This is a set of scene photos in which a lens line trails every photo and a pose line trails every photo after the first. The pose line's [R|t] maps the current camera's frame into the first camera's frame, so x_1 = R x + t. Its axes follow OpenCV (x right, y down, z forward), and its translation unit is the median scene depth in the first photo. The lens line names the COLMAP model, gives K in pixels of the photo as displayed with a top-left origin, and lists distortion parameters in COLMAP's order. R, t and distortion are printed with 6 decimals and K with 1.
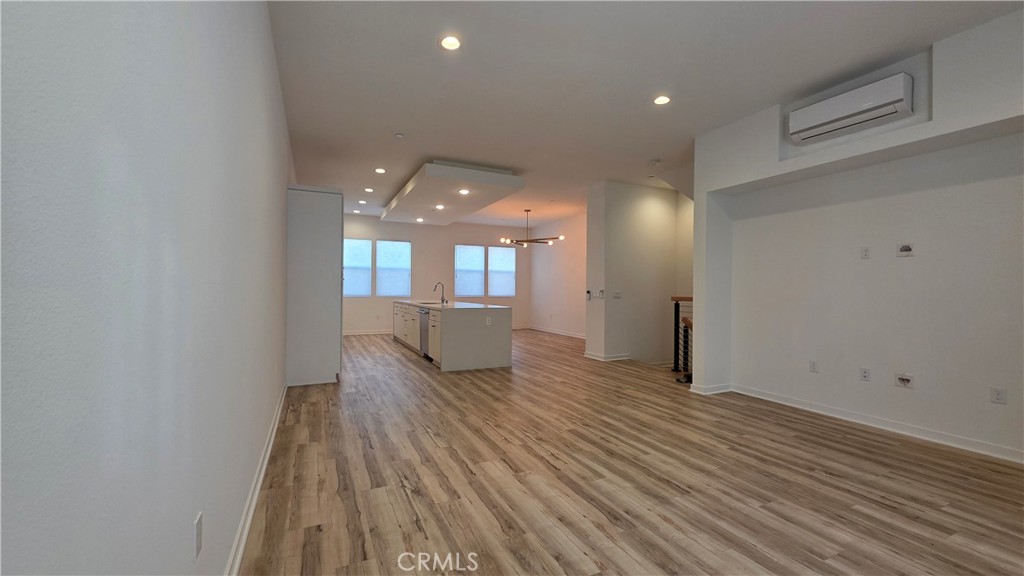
lens RADIAL K [[408.5, 0, 506.1], [0, 408.5, 287.0], [0, 0, 1]] dist [-0.000431, 0.000029]
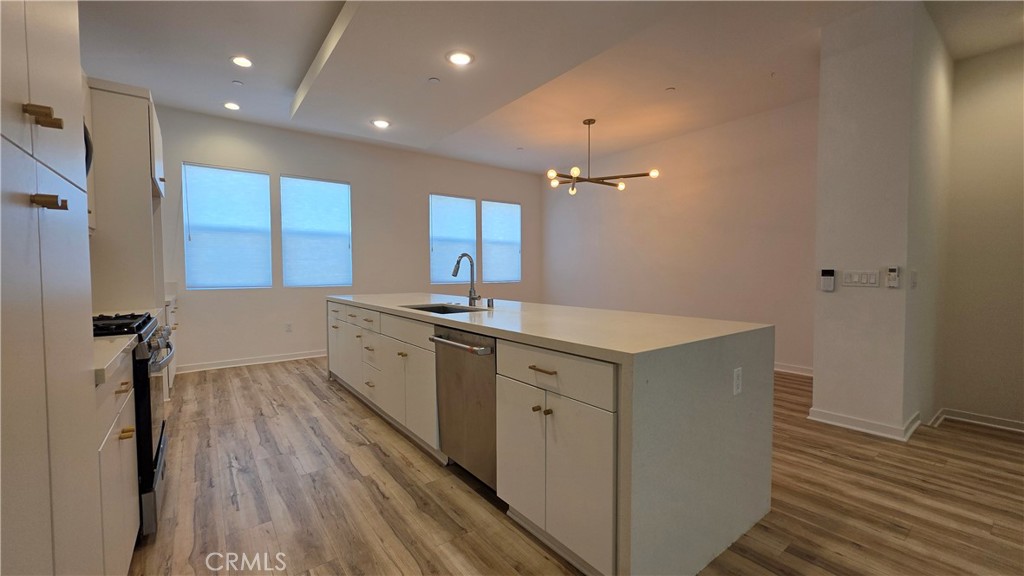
lens RADIAL K [[408.5, 0, 509.5], [0, 408.5, 286.6], [0, 0, 1]] dist [-0.000431, 0.000029]
pose [[0.977803, -0.021140, 0.208458, -0.253856], [0.011983, 0.998911, 0.045093, 0.003892], [-0.209184, -0.041594, 0.976991, 0.756982]]
